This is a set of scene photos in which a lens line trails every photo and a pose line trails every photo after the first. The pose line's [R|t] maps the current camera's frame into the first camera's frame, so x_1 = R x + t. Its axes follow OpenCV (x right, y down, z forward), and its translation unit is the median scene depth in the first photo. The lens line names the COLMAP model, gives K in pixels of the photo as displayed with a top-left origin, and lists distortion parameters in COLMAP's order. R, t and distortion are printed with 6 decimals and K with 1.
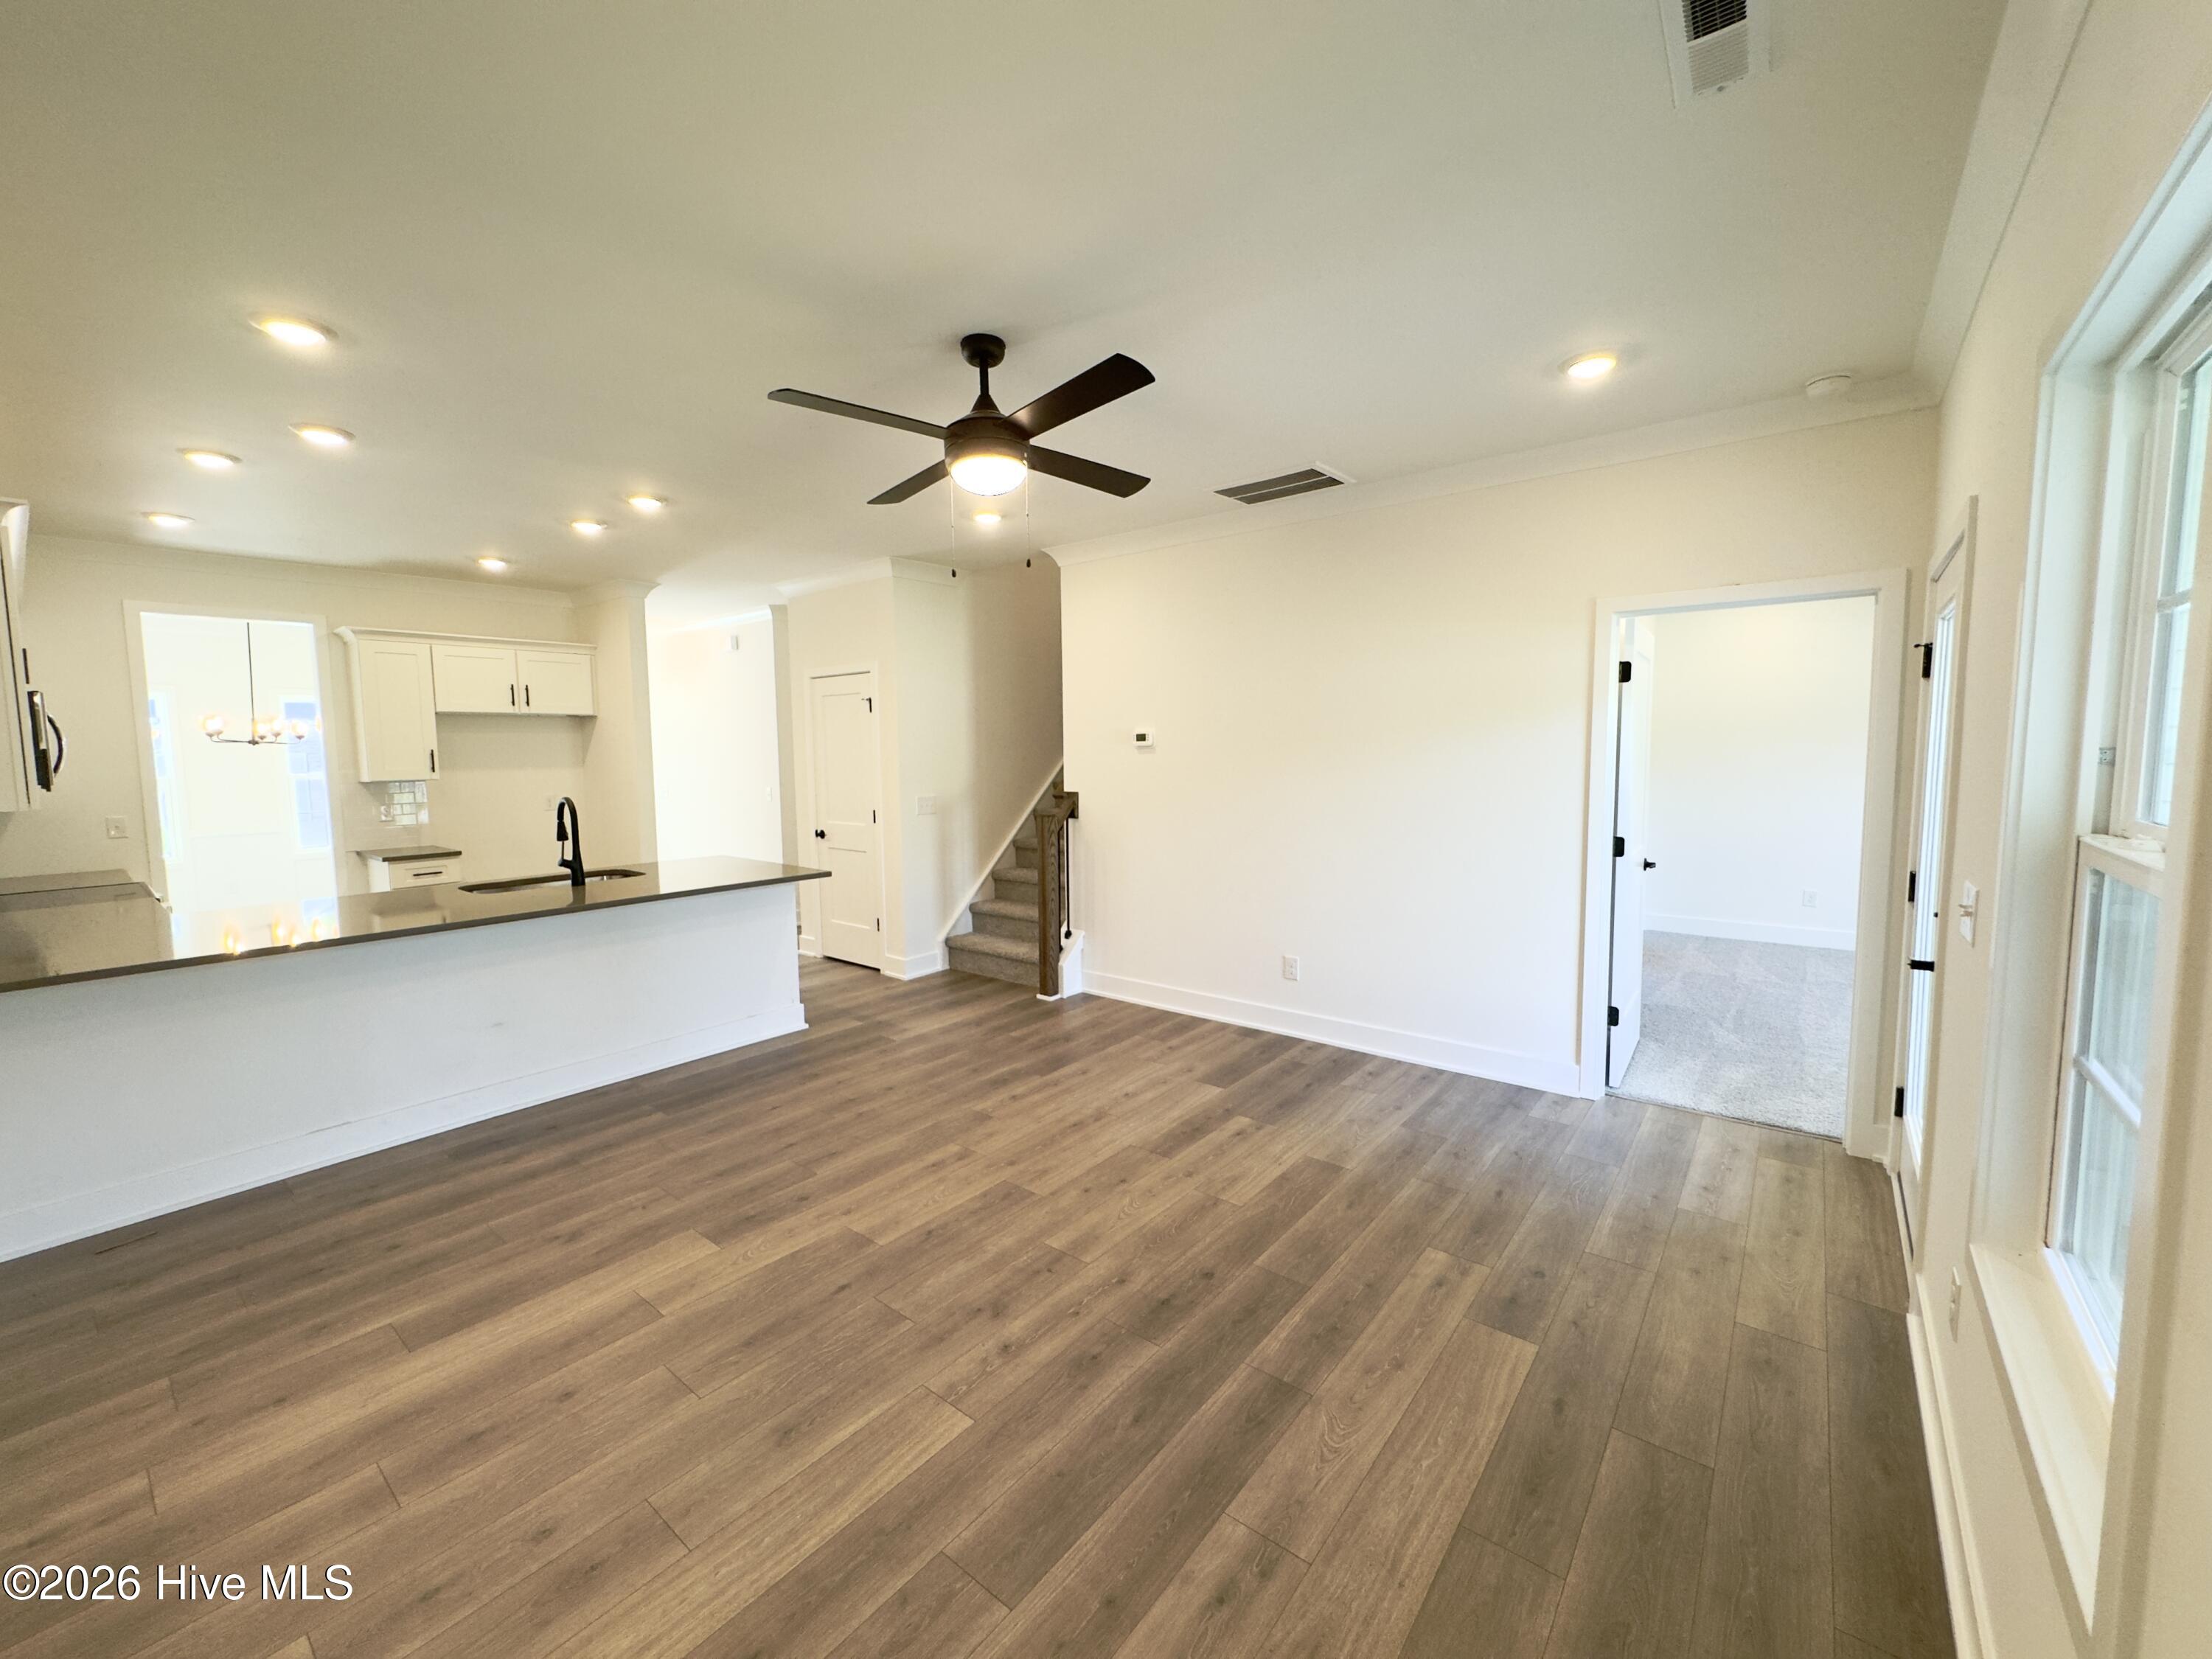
lens RADIAL K [[882.7, 0, 1103.3], [0, 882.7, 822.9], [0, 0, 1]] dist [-0.000229, 0.000174]
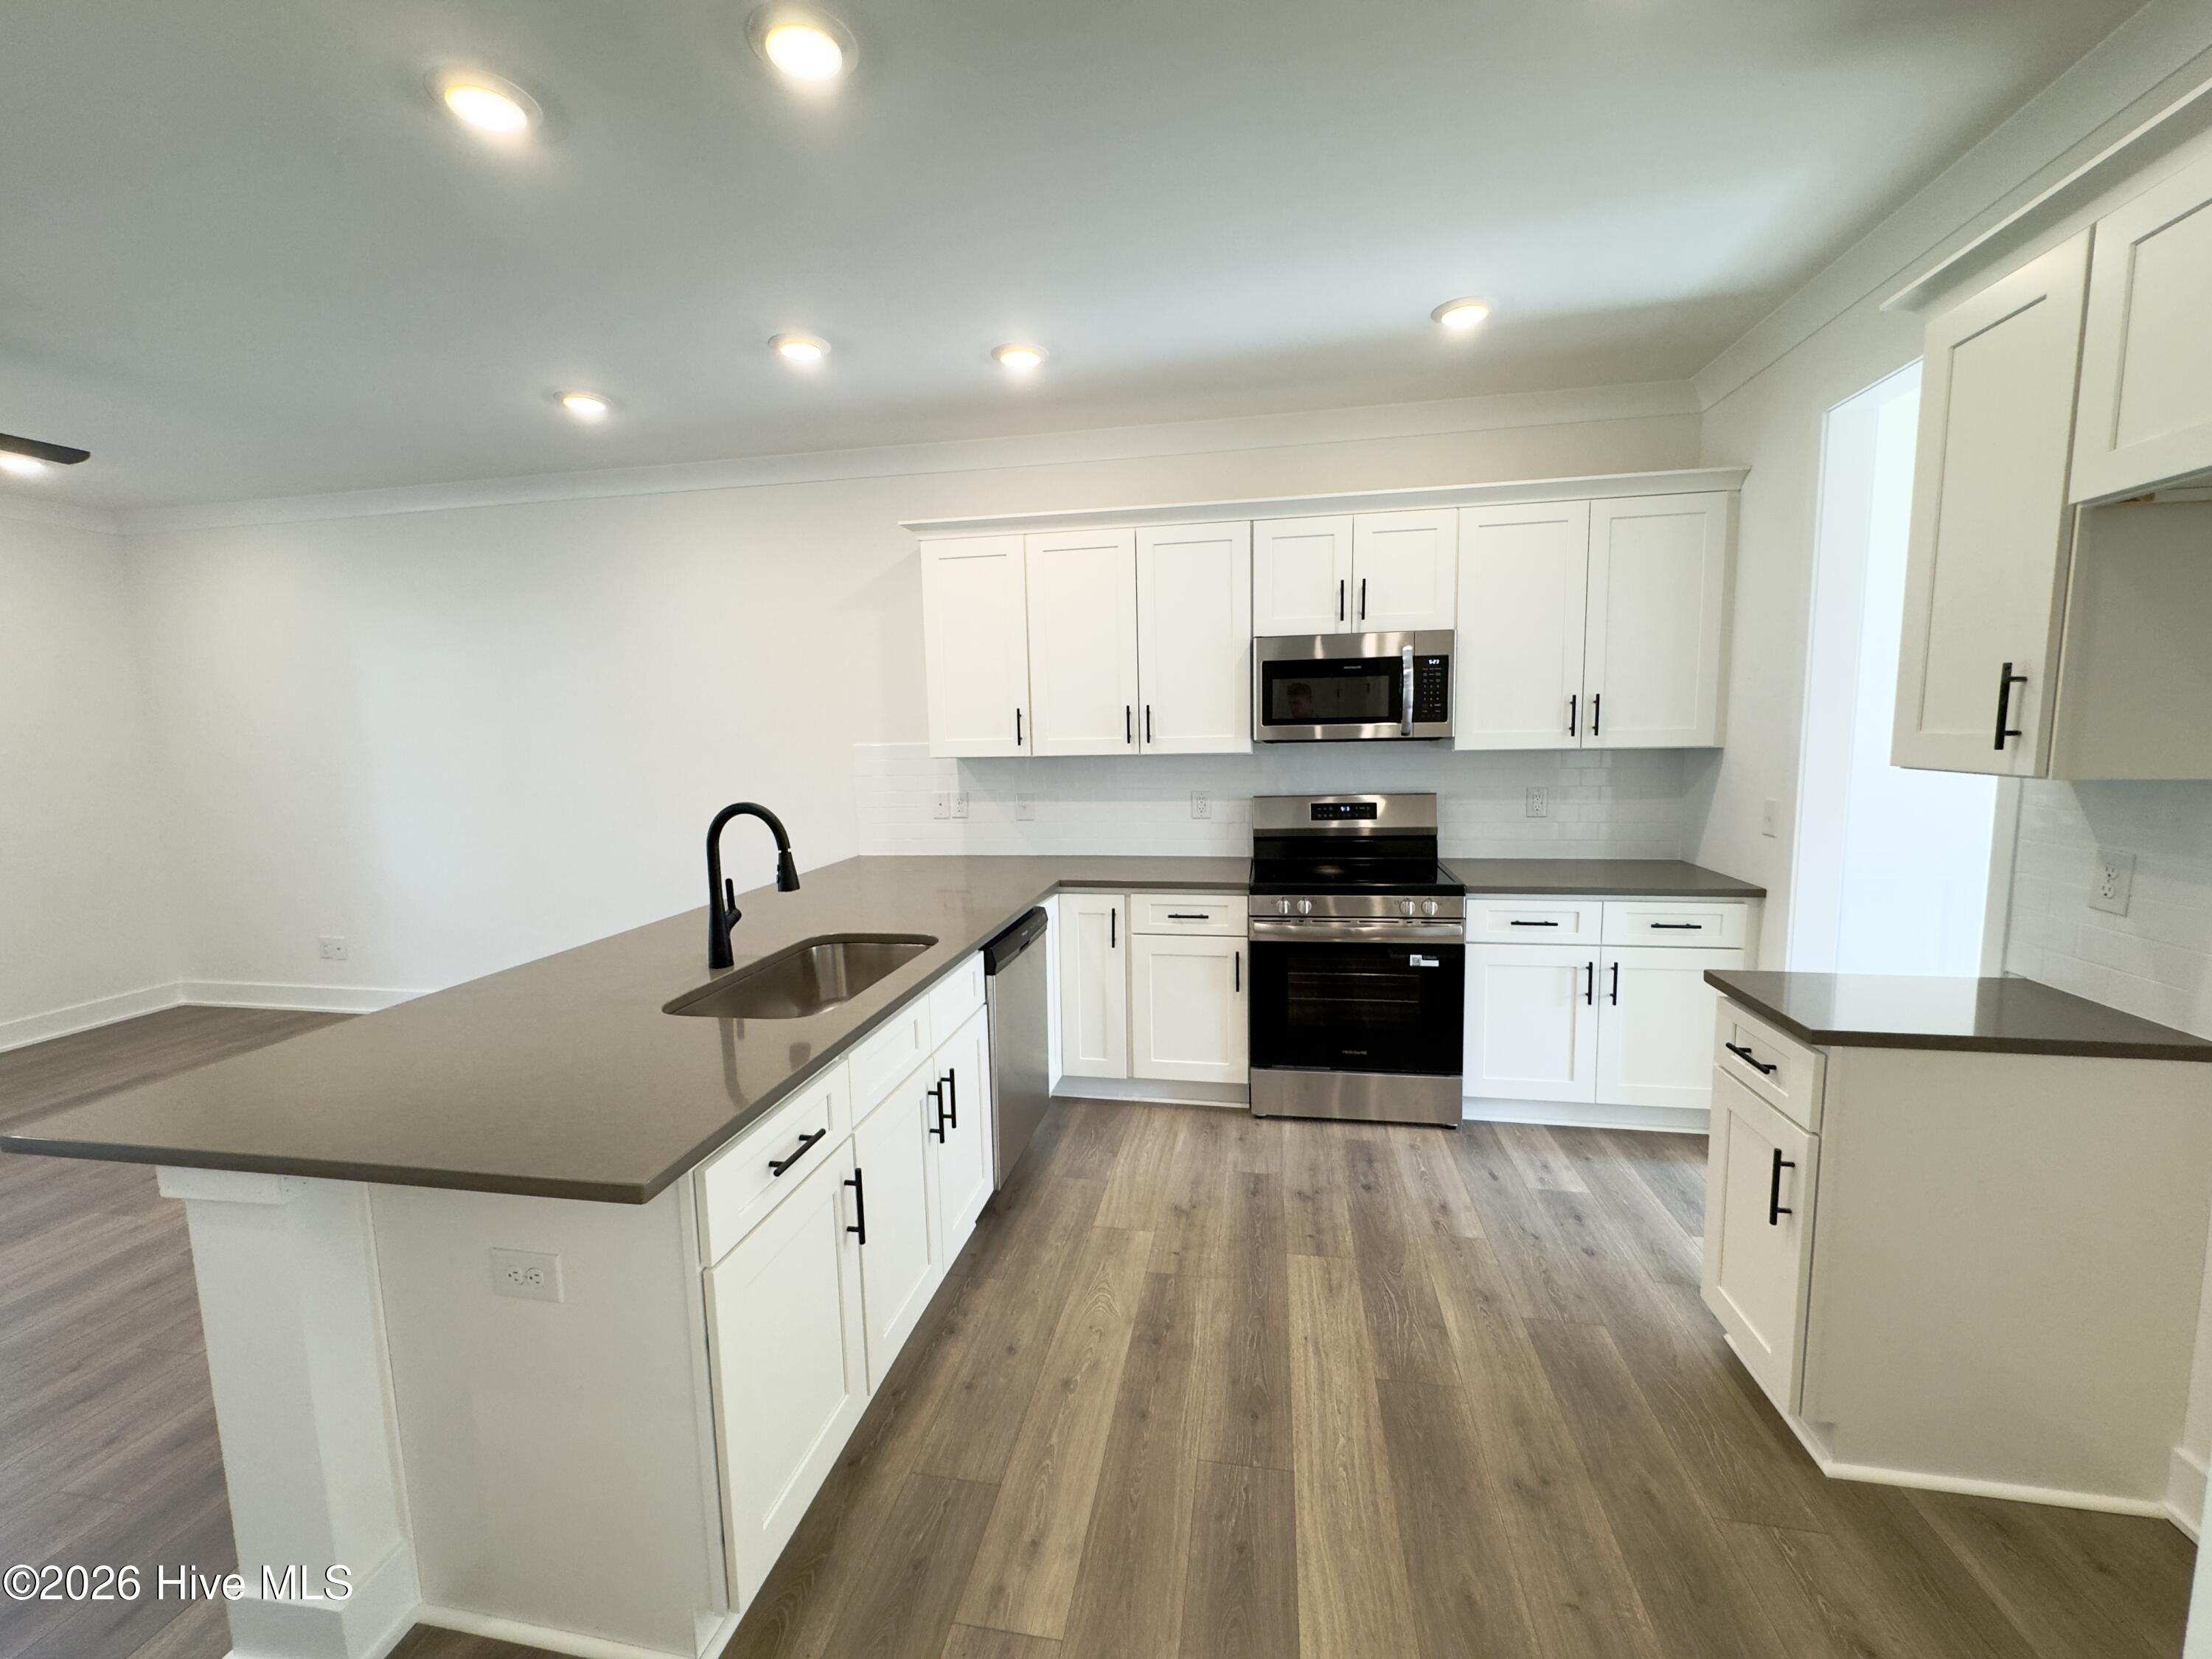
lens RADIAL K [[875.8, 0, 1115.2], [0, 875.8, 826.5], [0, 0, 1]] dist [0.001625, 0.000148]
pose [[-0.876329, 0.080869, -0.474877, 1.084578], [-0.011336, 0.982073, 0.188161, -0.177574], [0.481580, 0.170274, -0.859702, 1.729513]]
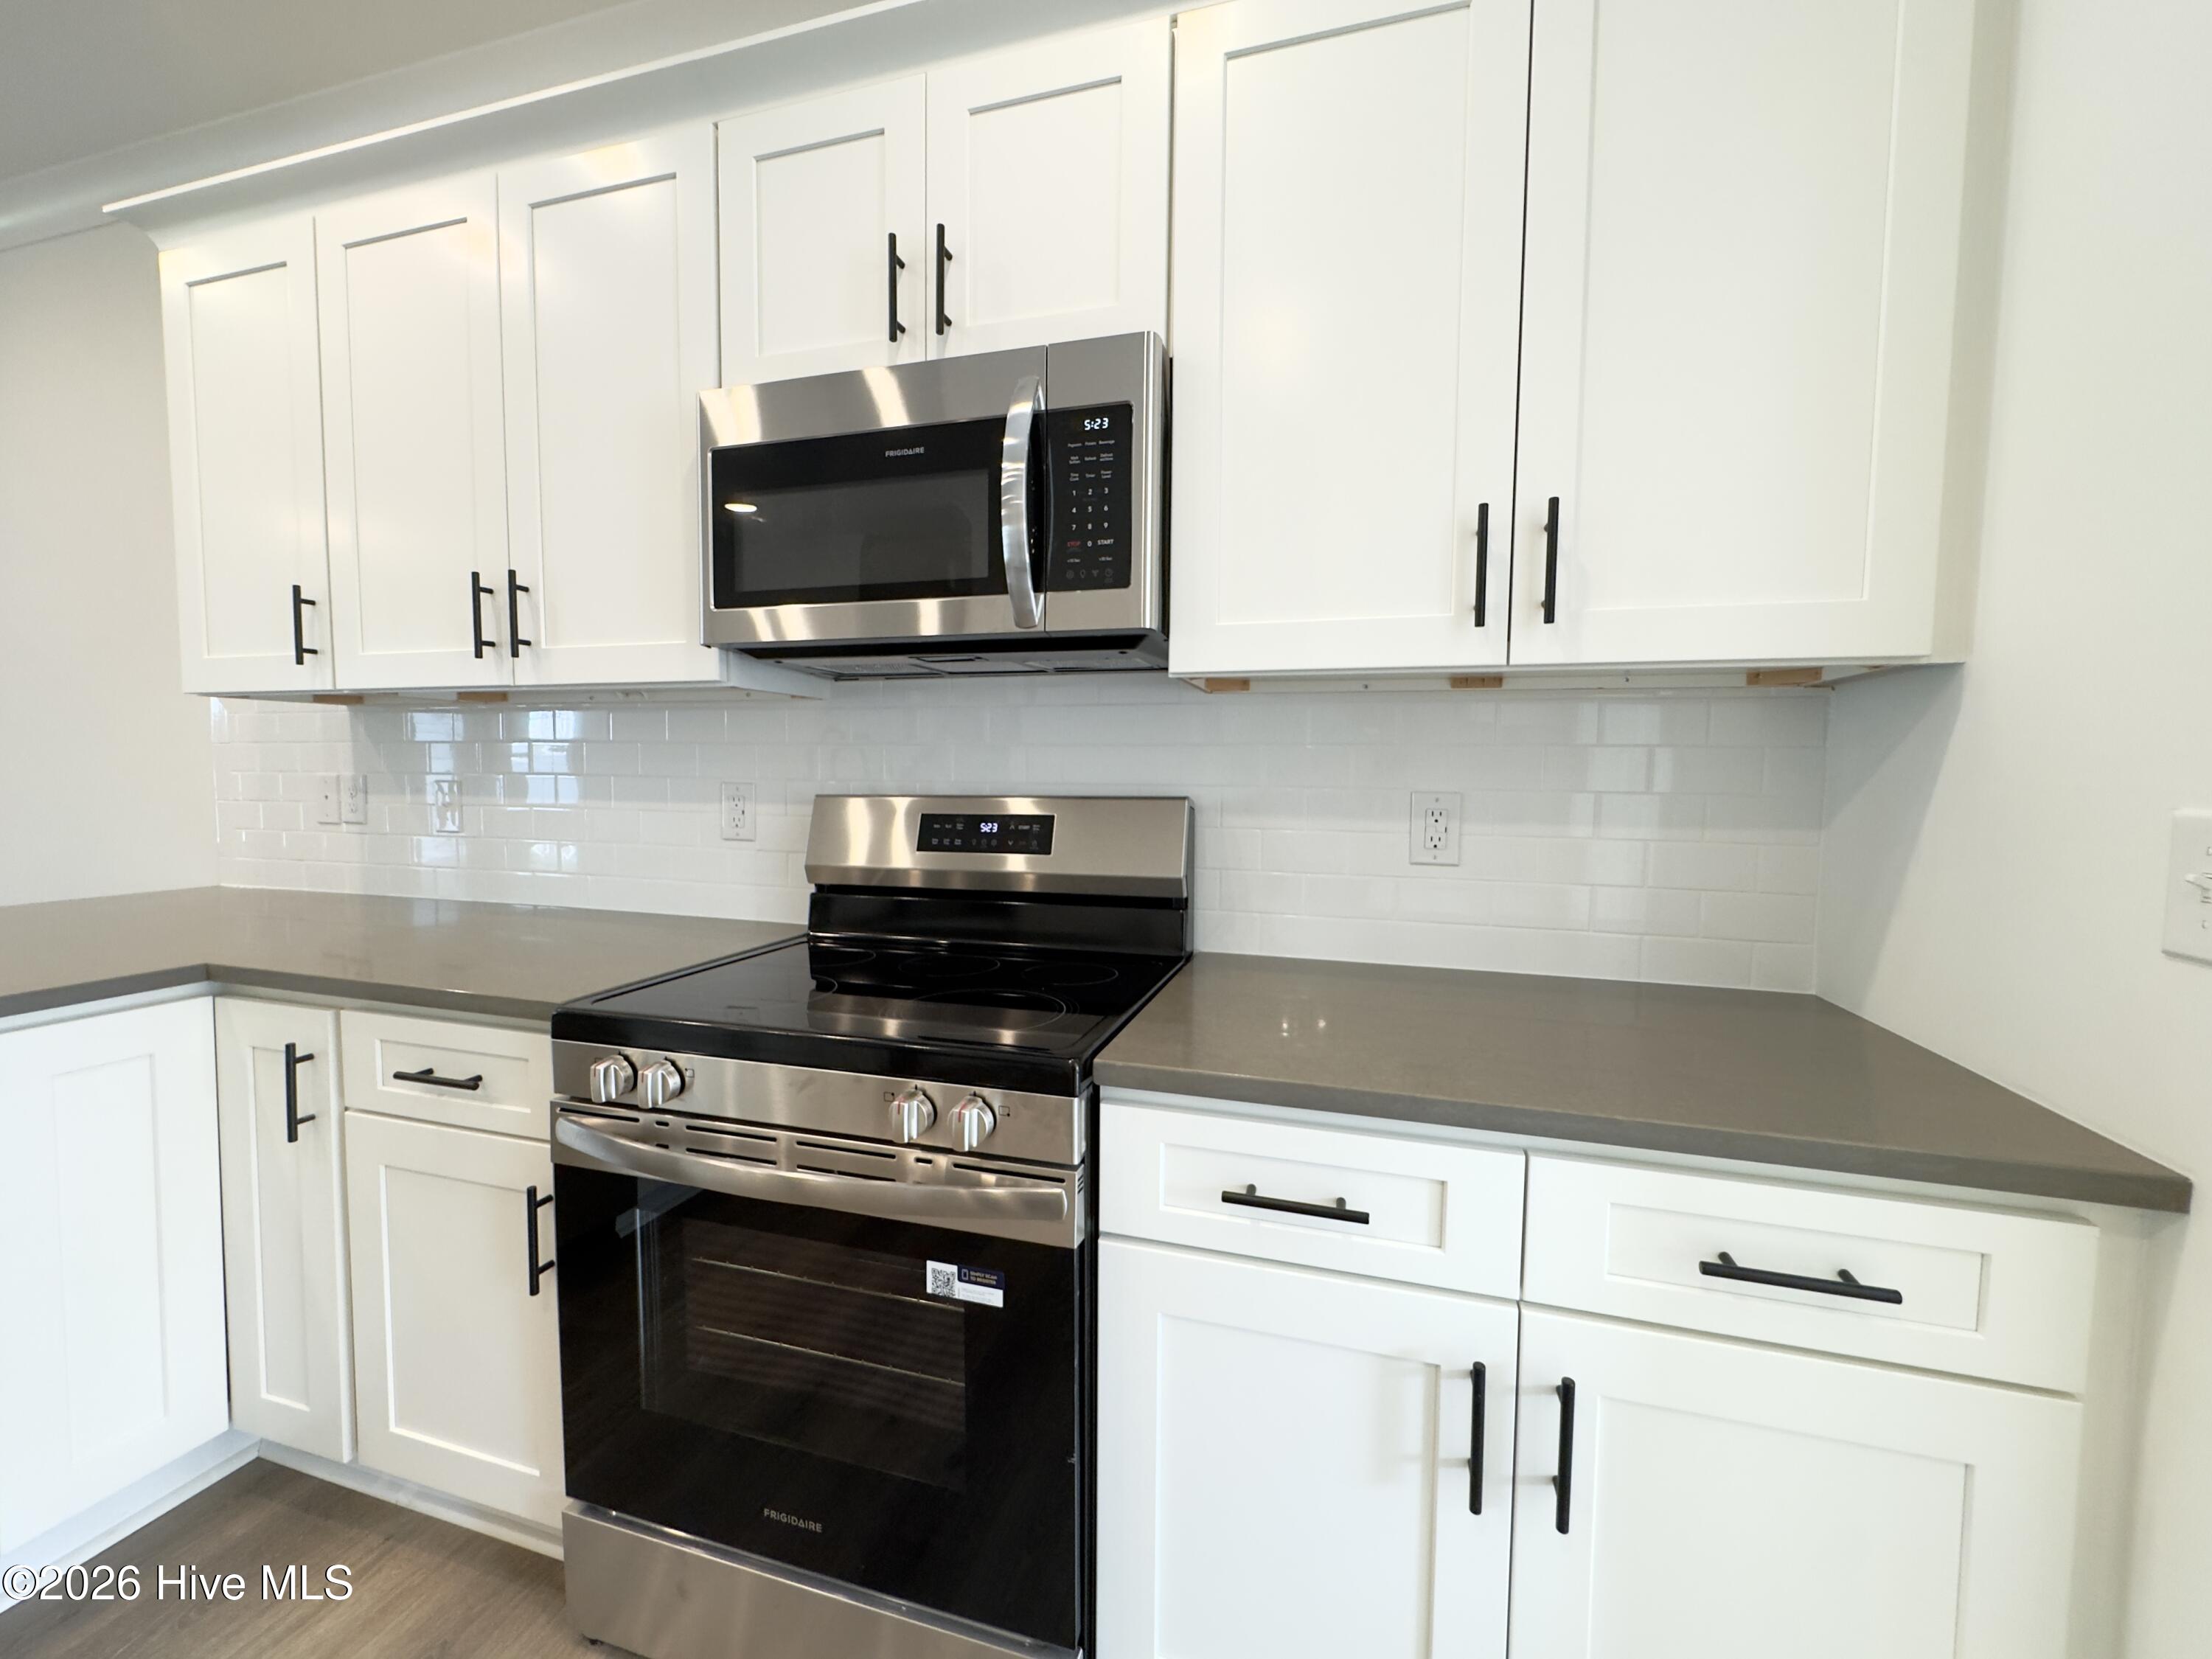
lens RADIAL K [[882.7, 0, 1103.3], [0, 882.7, 822.9], [0, 0, 1]] dist [-0.000229, 0.000174]
pose [[-0.923590, 0.022237, -0.382736, -0.439659], [-0.033544, 0.989801, 0.138454, 0.081096], [0.381911, 0.140713, -0.913424, 0.922486]]
